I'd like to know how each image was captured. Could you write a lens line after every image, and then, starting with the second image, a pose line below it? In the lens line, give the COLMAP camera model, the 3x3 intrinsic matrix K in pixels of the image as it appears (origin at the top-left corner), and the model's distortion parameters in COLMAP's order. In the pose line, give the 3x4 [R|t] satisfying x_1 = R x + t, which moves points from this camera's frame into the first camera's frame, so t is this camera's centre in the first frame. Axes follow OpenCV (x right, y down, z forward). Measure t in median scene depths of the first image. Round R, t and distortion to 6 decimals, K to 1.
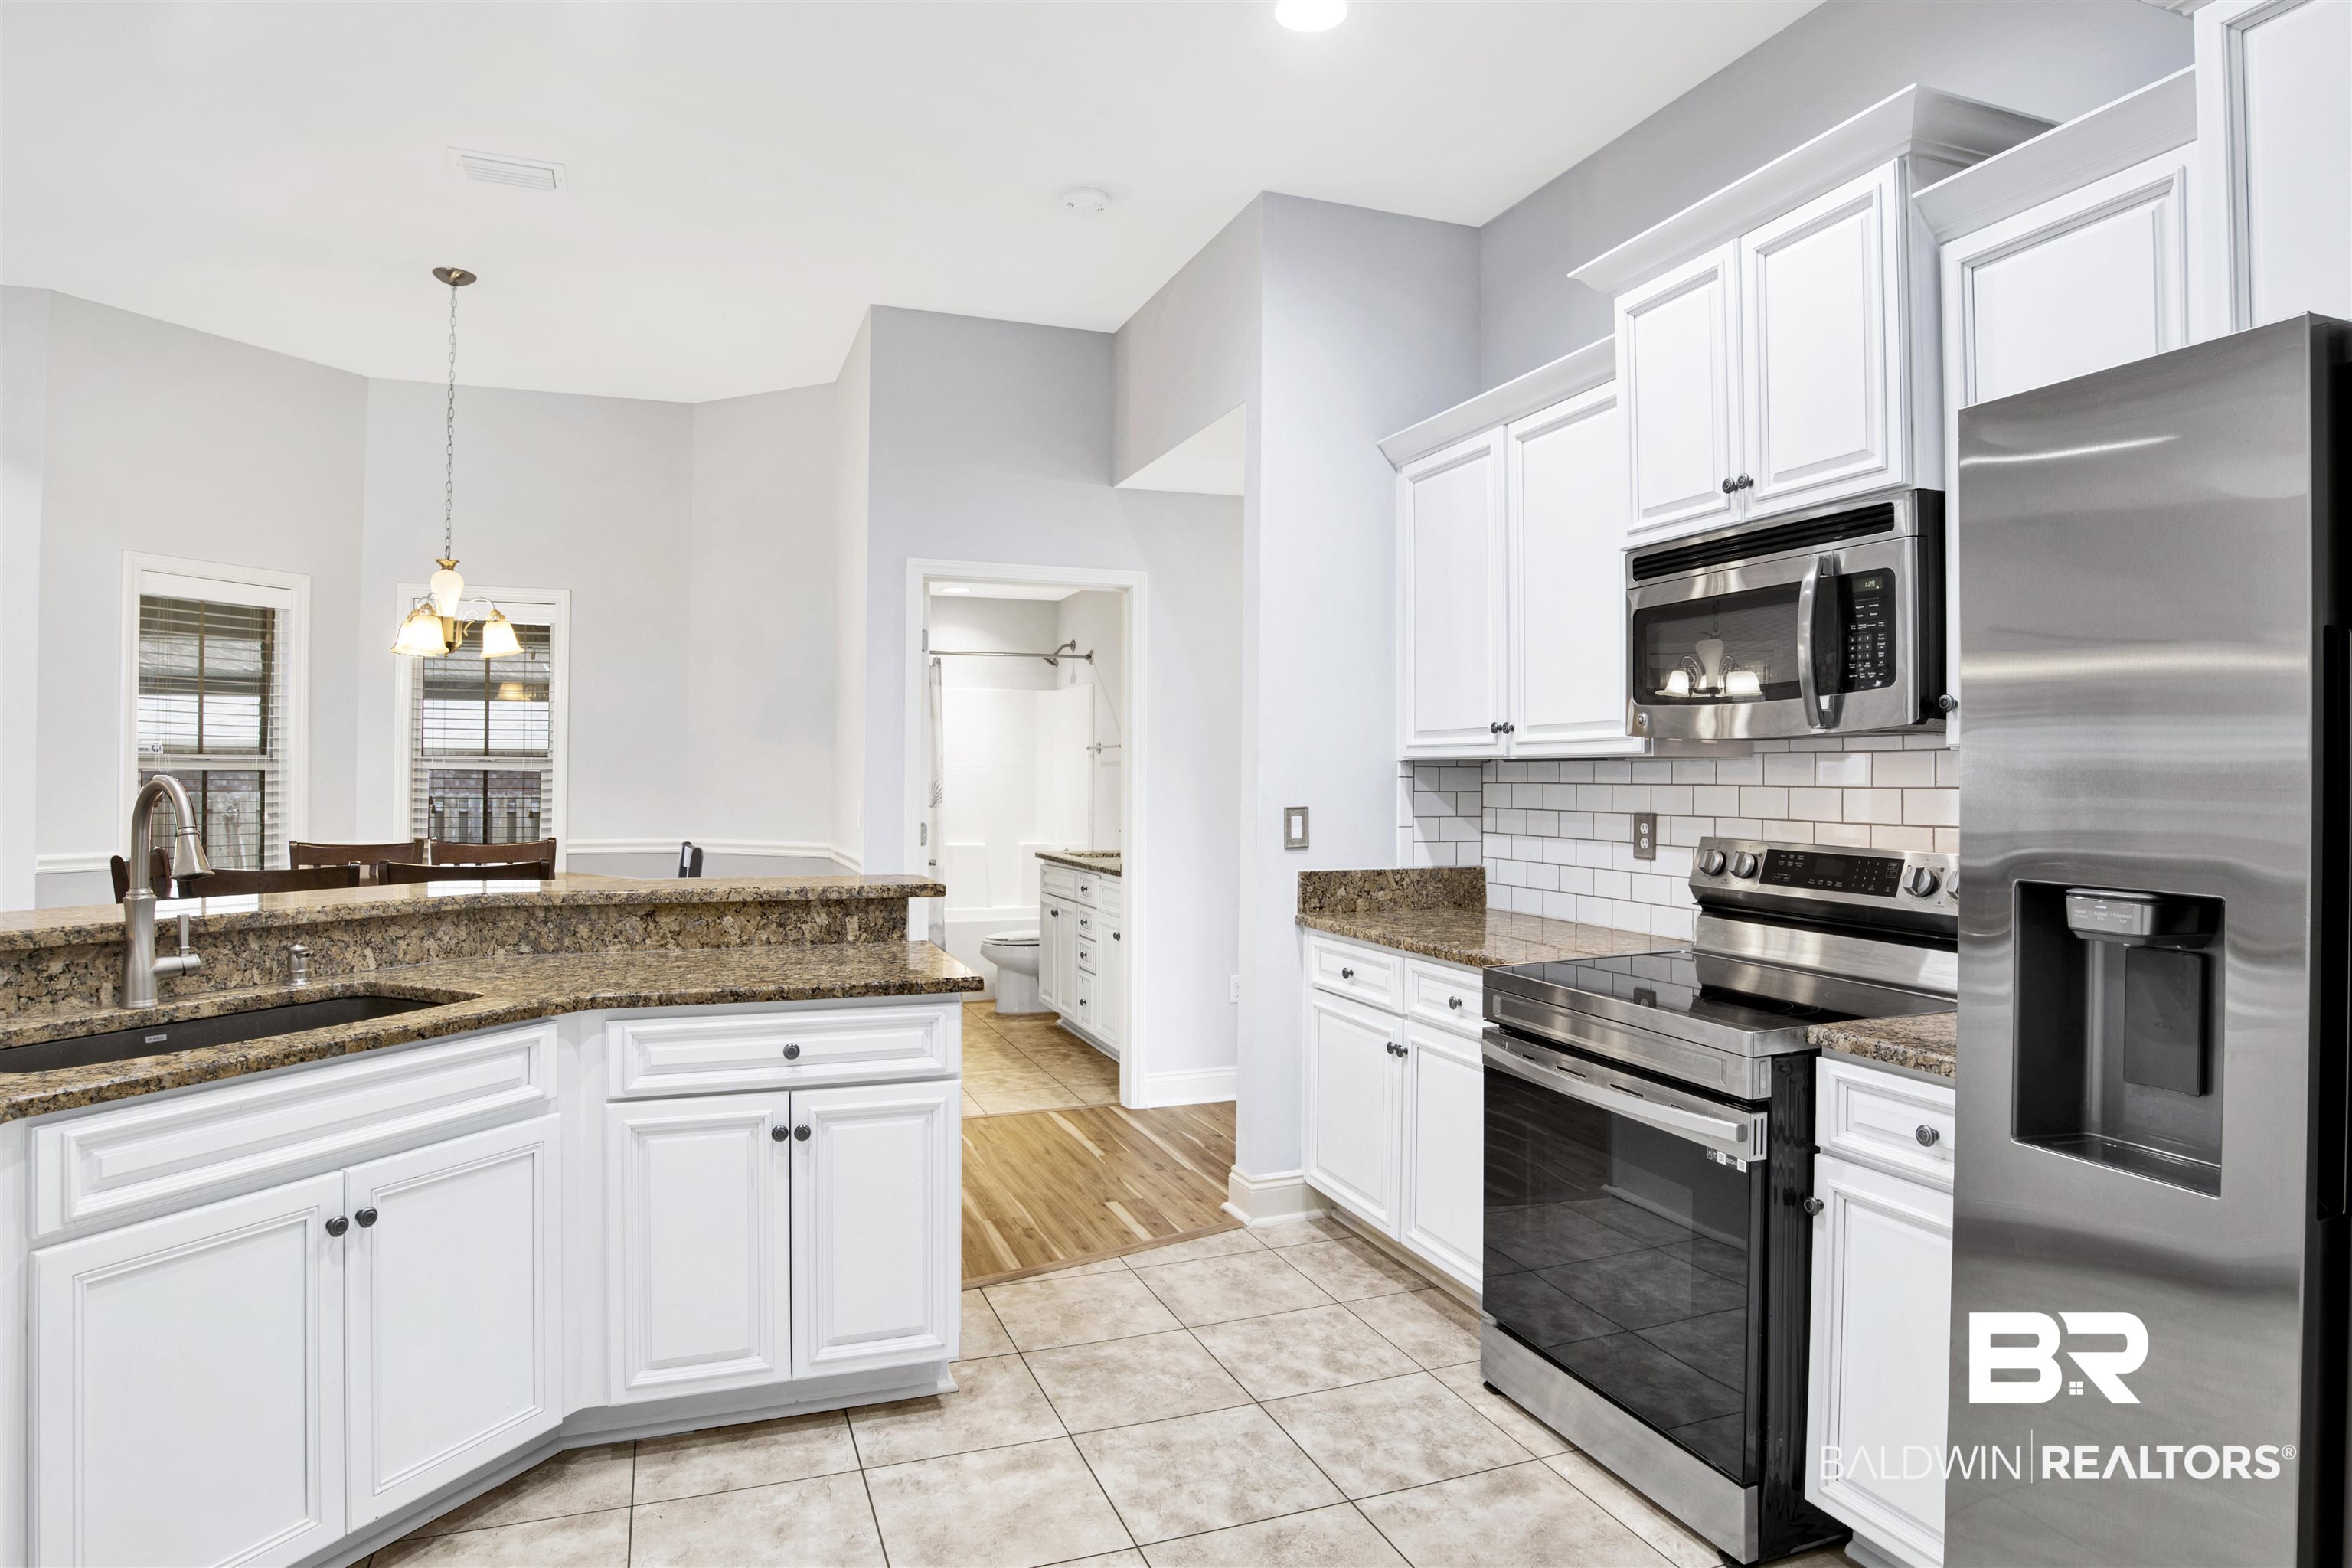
lens RADIAL K [[1342.3, 0, 1170.5], [0, 1342.3, 767.7], [0, 0, 1]] dist [-0.071570, 0.024107]
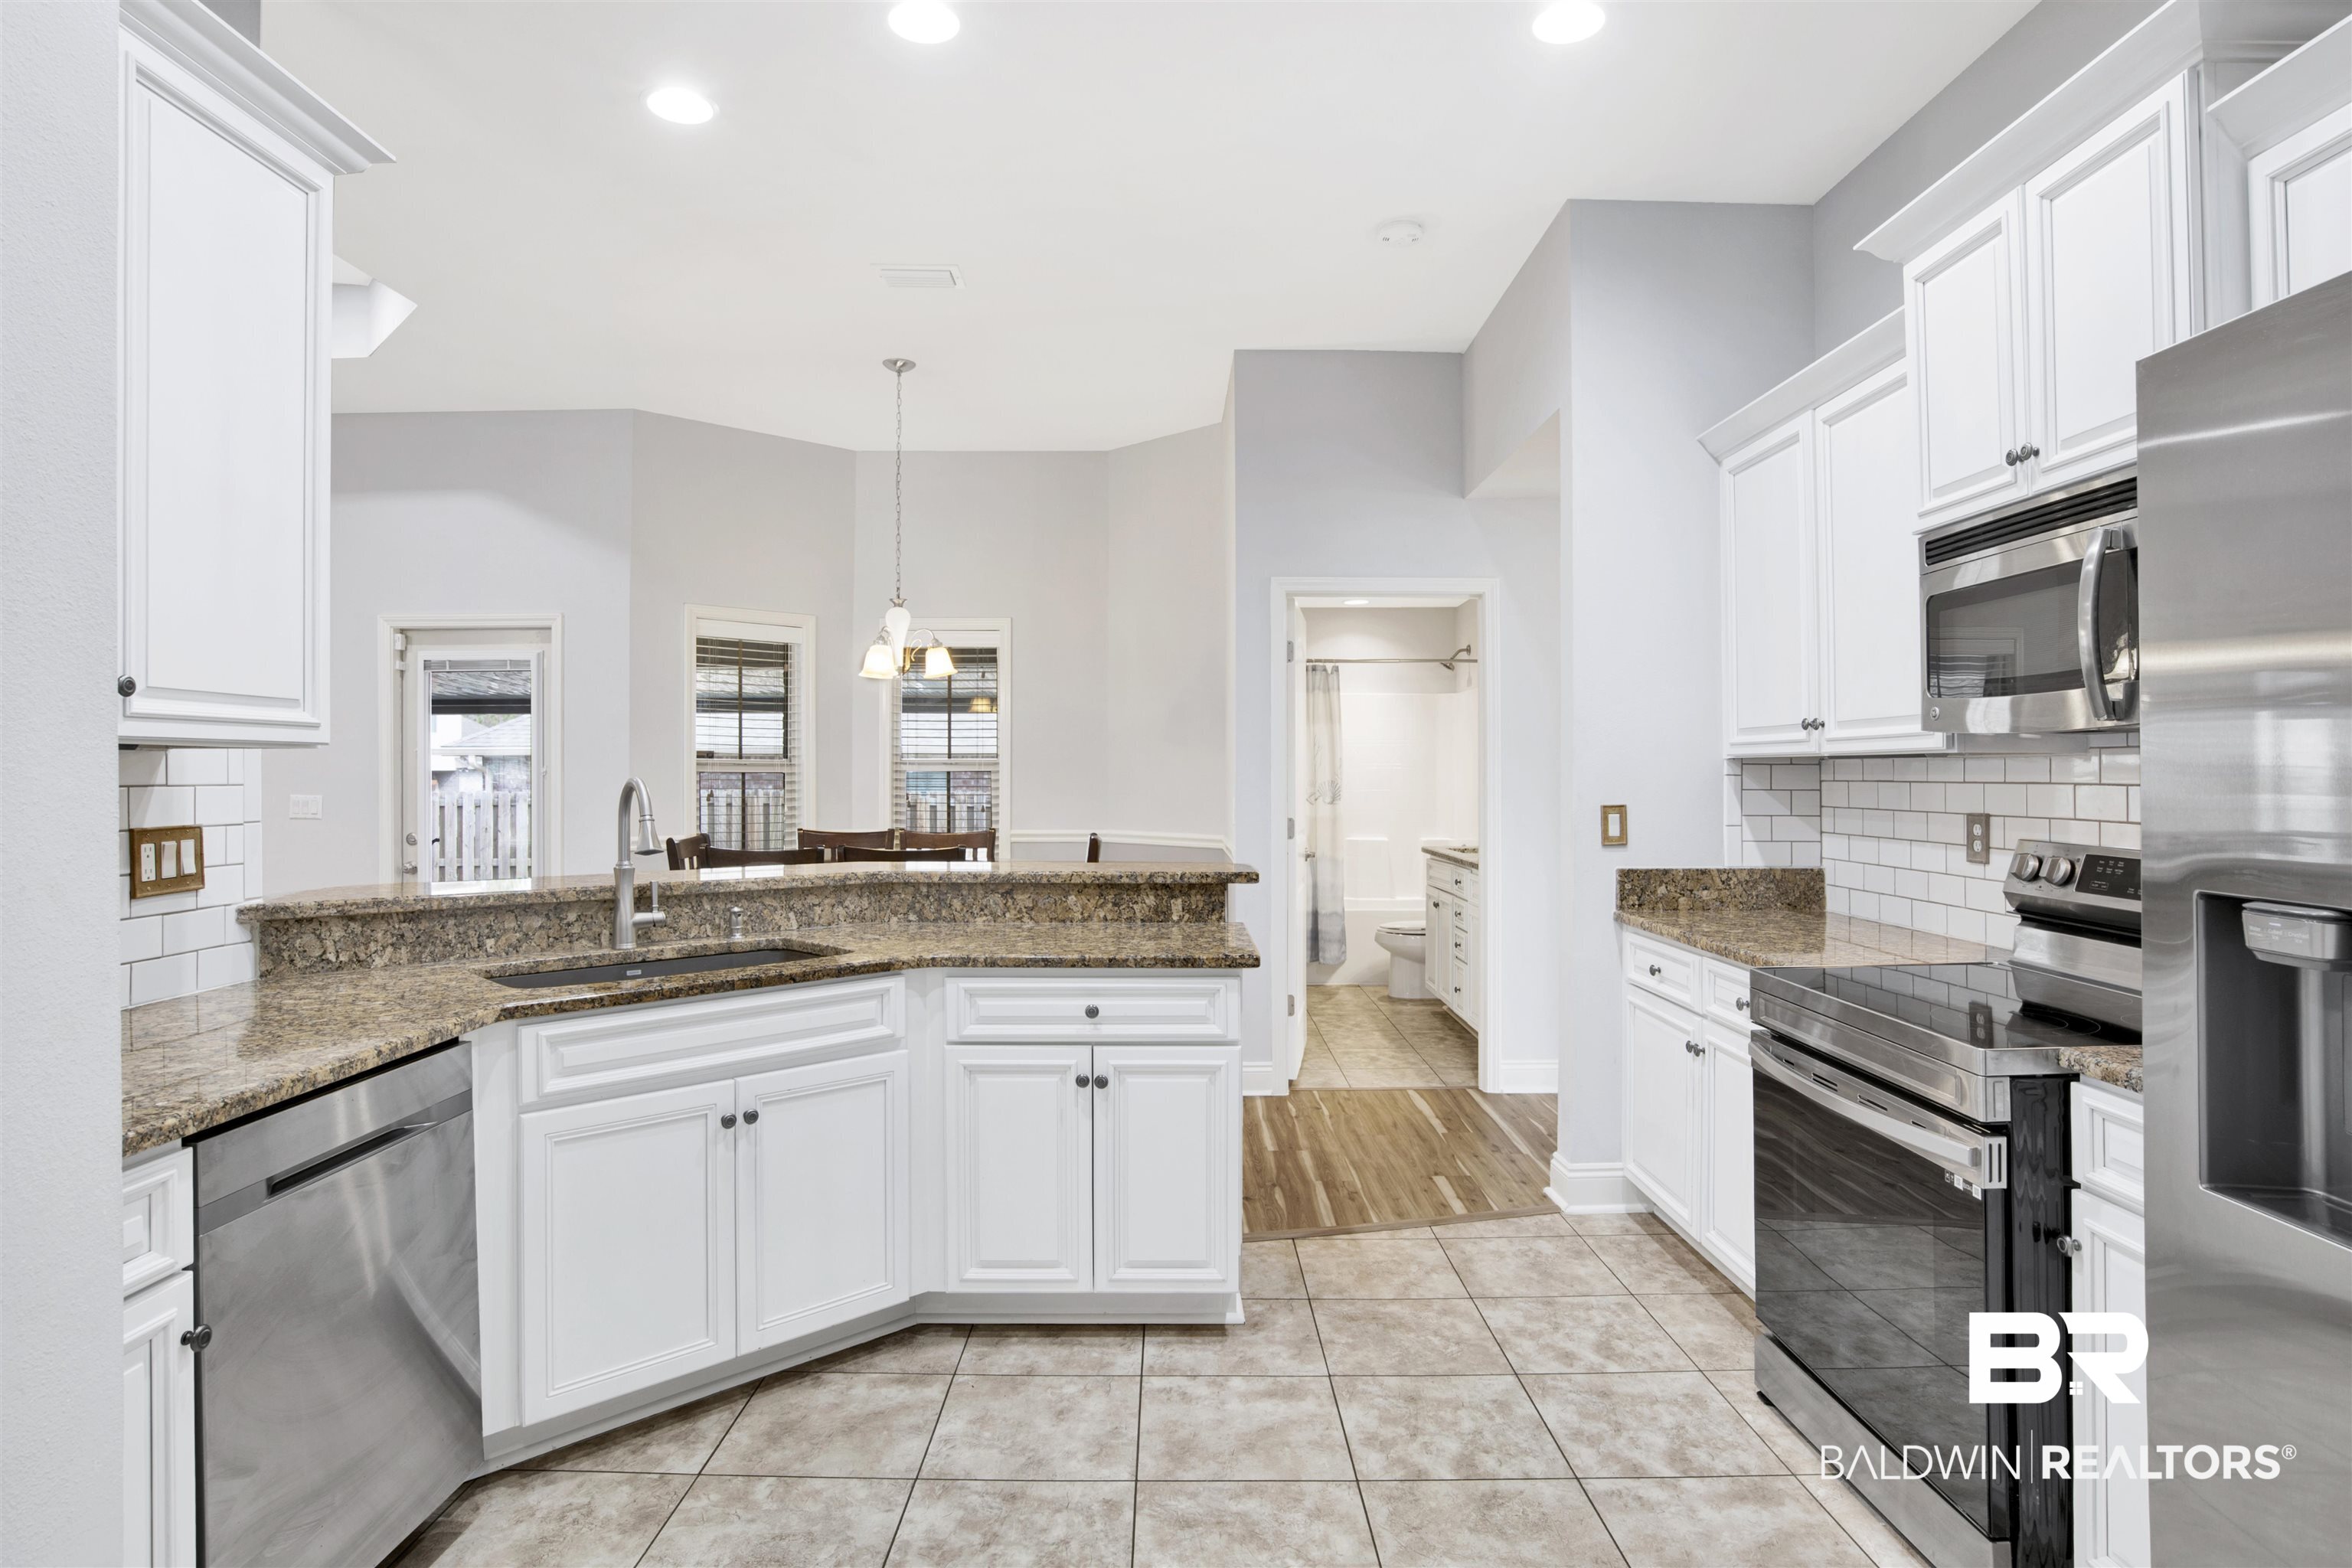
lens RADIAL K [[1259.2, 0, 1141.6], [0, 1259.2, 787.0], [0, 0, 1]] dist [-0.076392, 0.034493]
pose [[0.933057, 0.000923, -0.359729, 0.134801], [0.004745, 0.999878, 0.014873, 0.000025], [0.359698, -0.015584, 0.932938, -0.008622]]
